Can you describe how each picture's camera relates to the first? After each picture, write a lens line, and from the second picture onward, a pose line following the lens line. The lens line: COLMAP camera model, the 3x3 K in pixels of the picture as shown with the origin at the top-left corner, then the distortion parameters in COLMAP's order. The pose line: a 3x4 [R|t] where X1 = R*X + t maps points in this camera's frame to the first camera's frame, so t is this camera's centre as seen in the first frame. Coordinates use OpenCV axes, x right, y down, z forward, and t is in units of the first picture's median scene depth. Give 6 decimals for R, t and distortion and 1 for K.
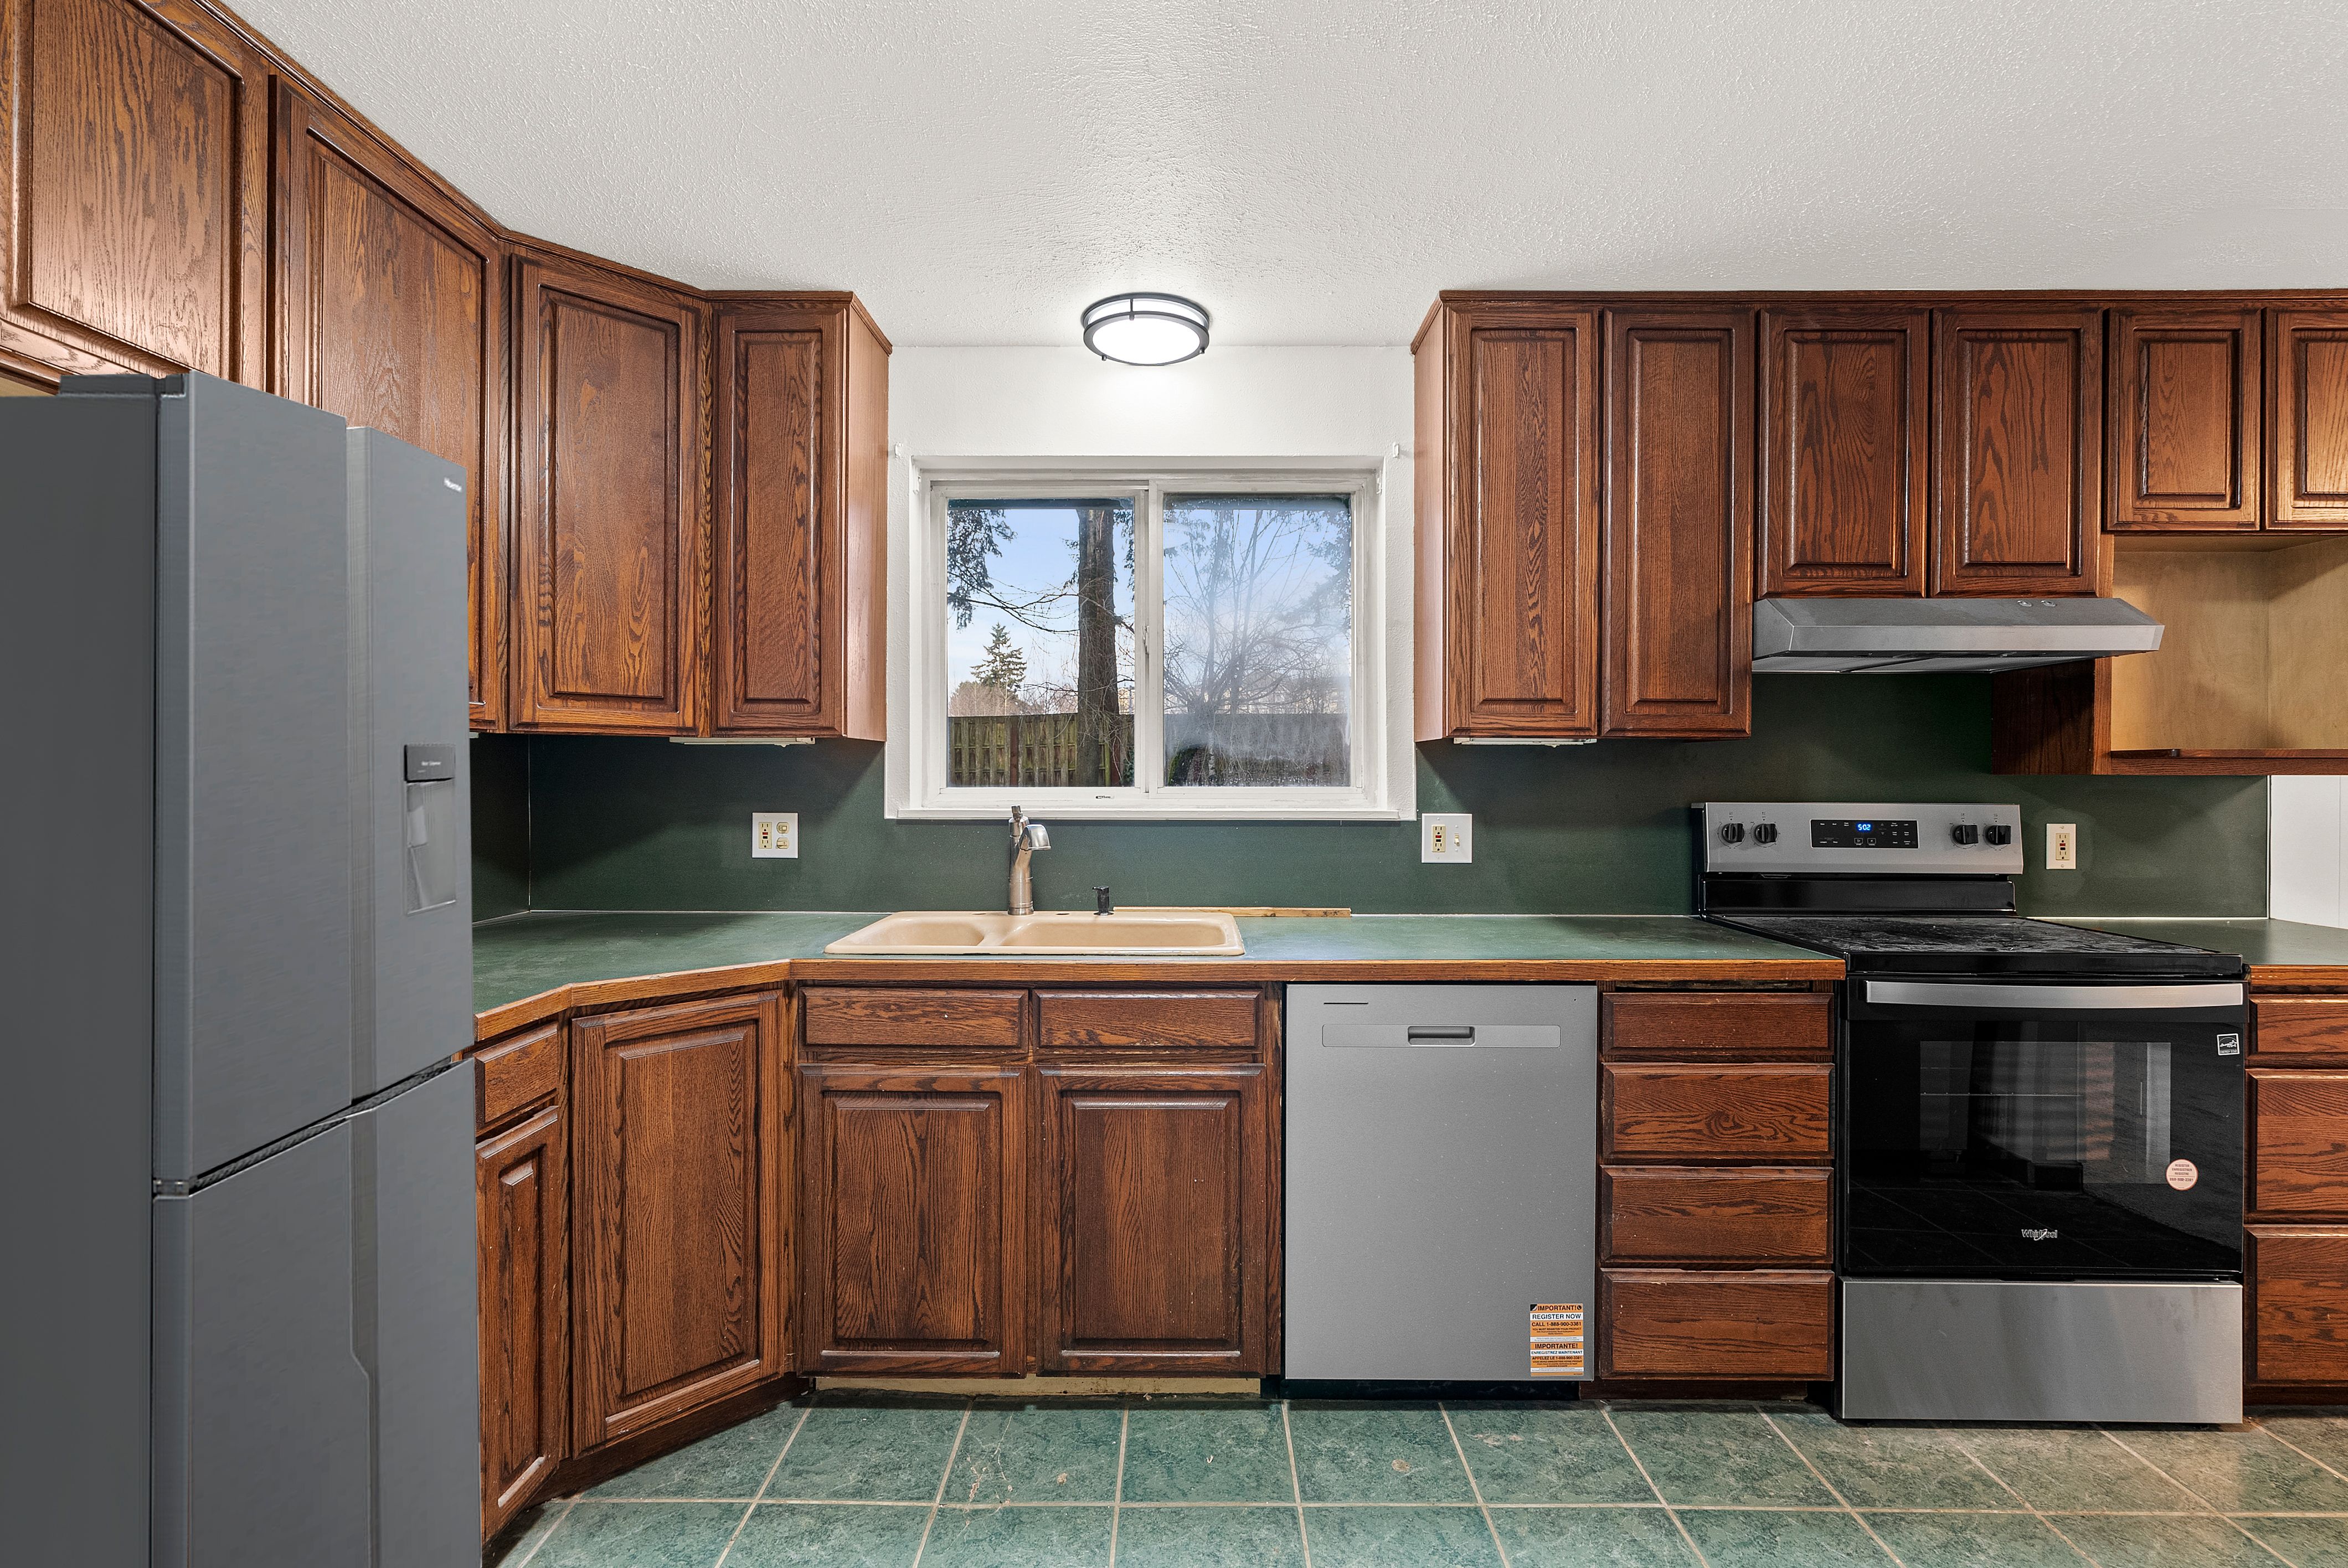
lens RADIAL K [[1062.6, 0, 1176.2], [0, 1062.6, 779.2], [0, 0, 1]] dist [-0.004124, 0.000289]
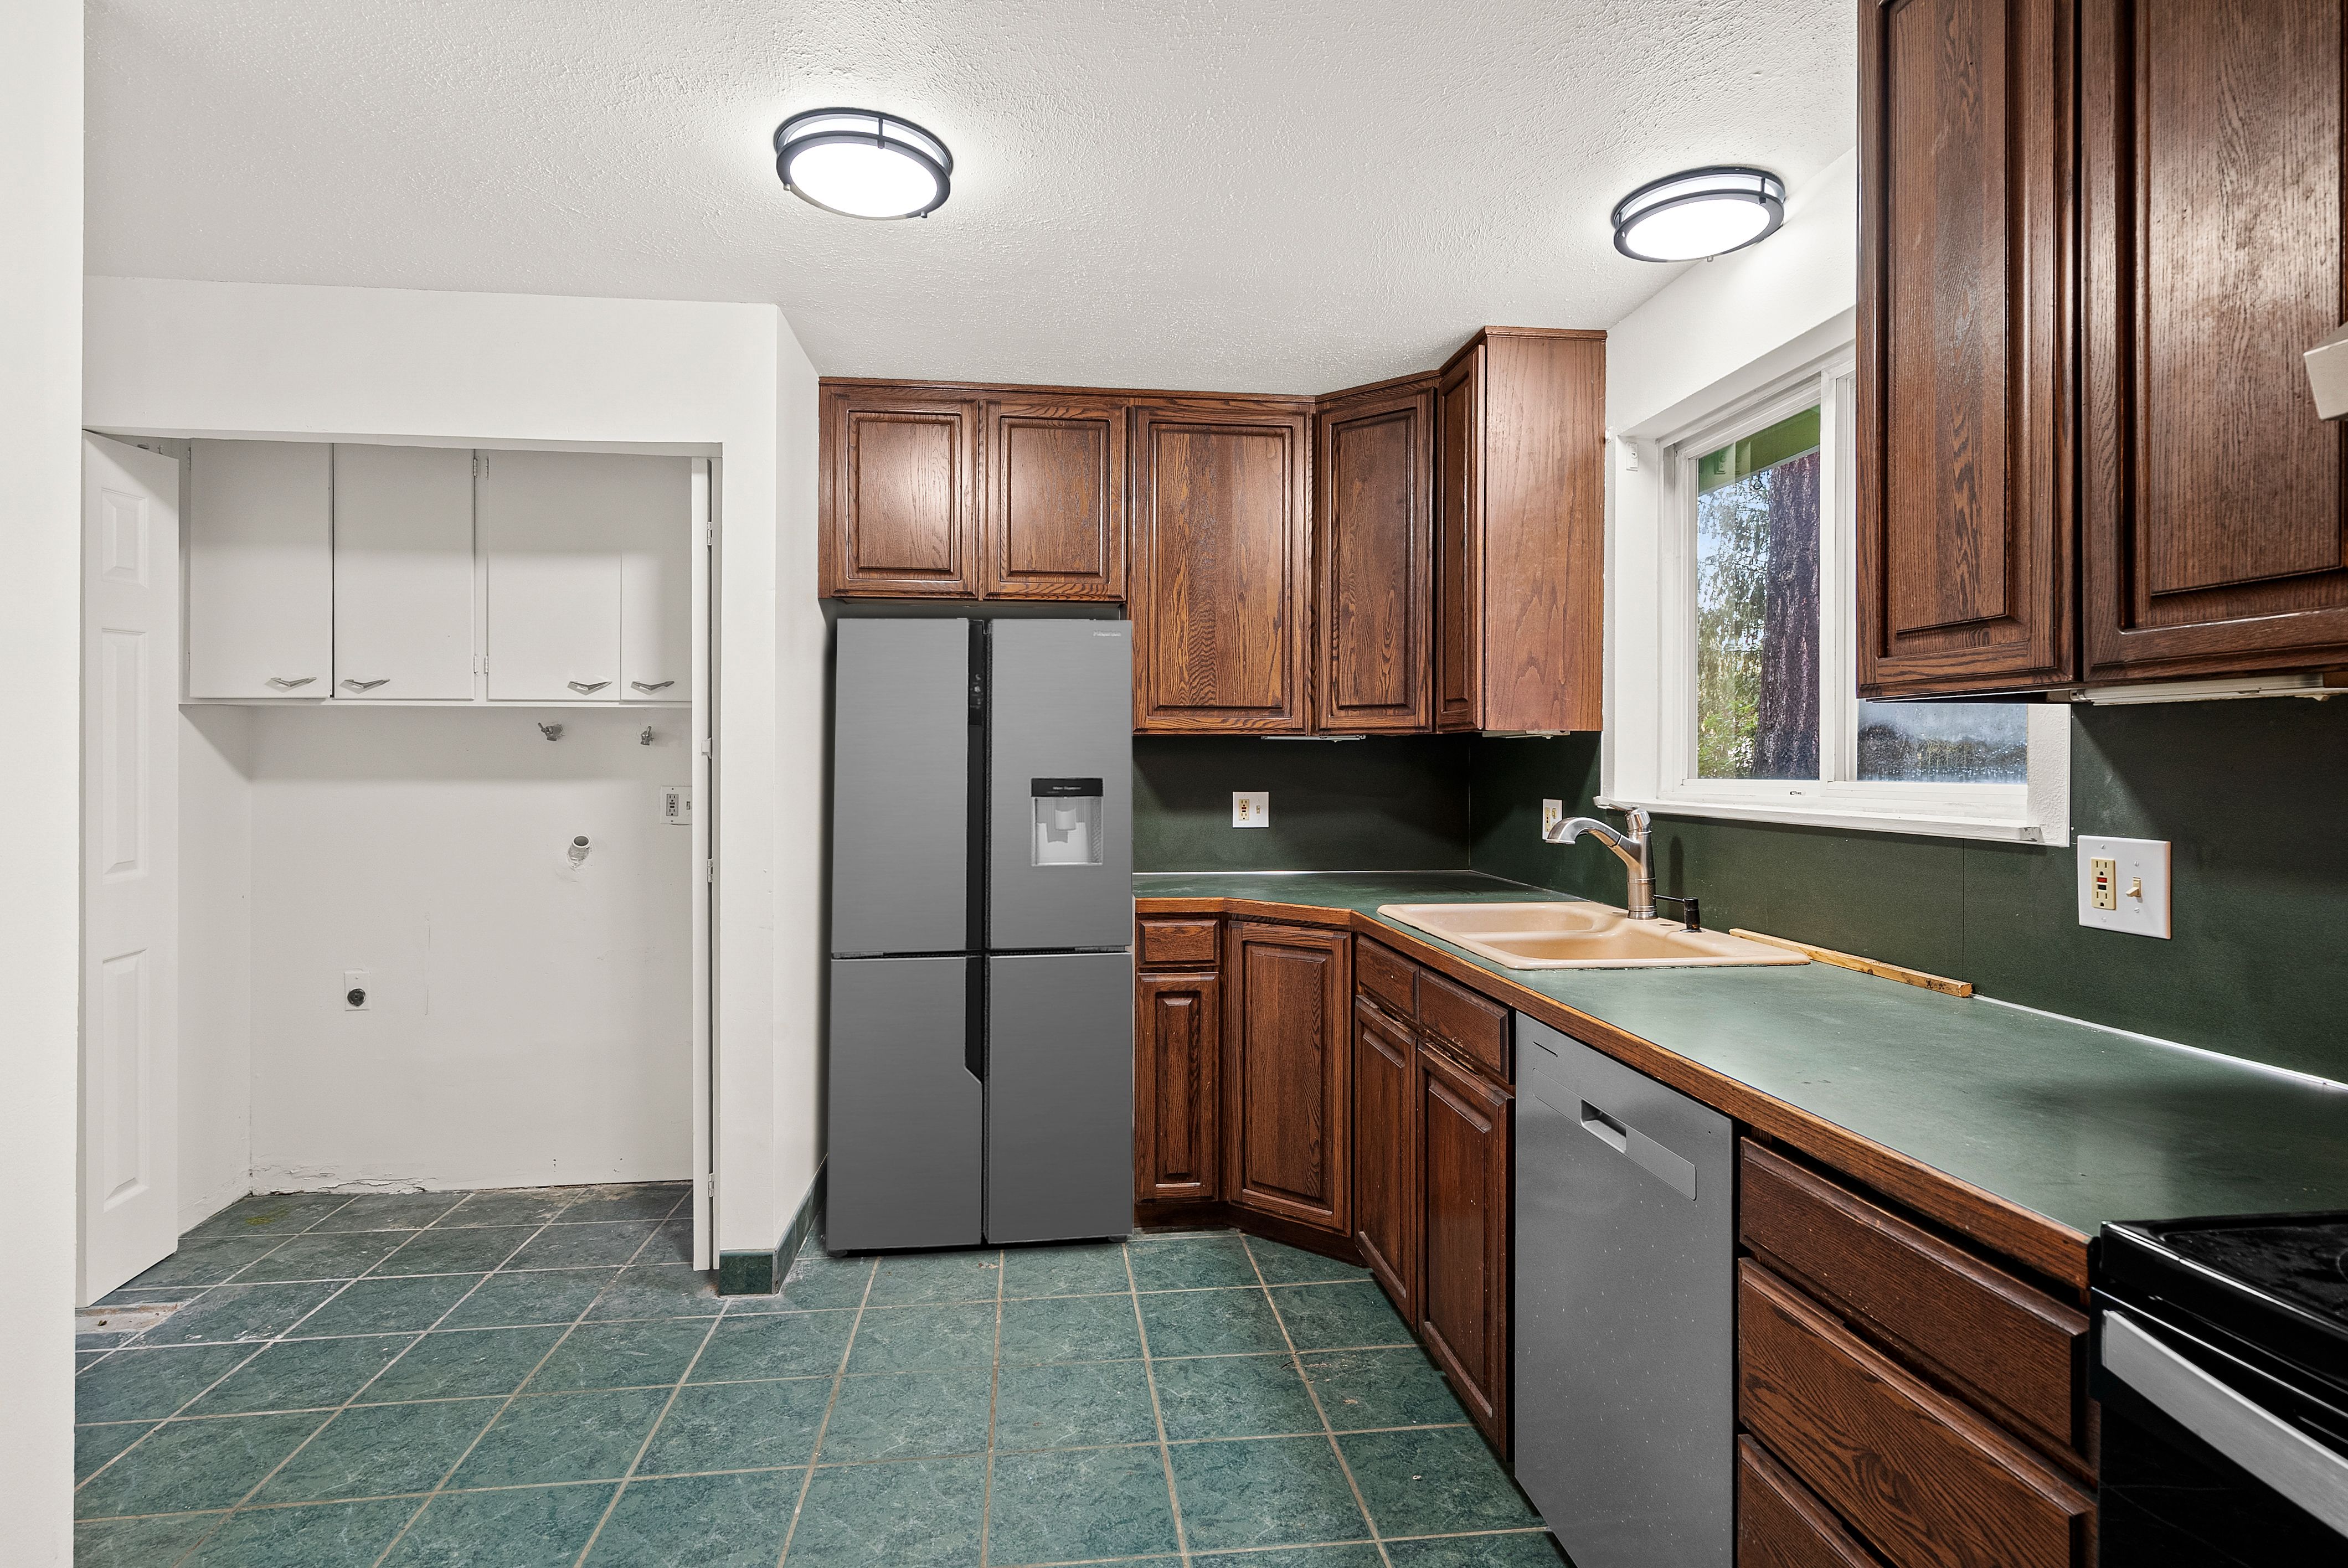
lens RADIAL K [[1176.9, 0, 1172.2], [0, 1176.9, 760.7], [0, 0, 1]] dist [0.004560, -0.001045]
pose [[0.132938, -0.003455, -0.991118, 0.956242], [-0.003574, 0.999986, -0.003965, -0.001792], [0.991118, 0.004070, 0.132924, 0.573895]]
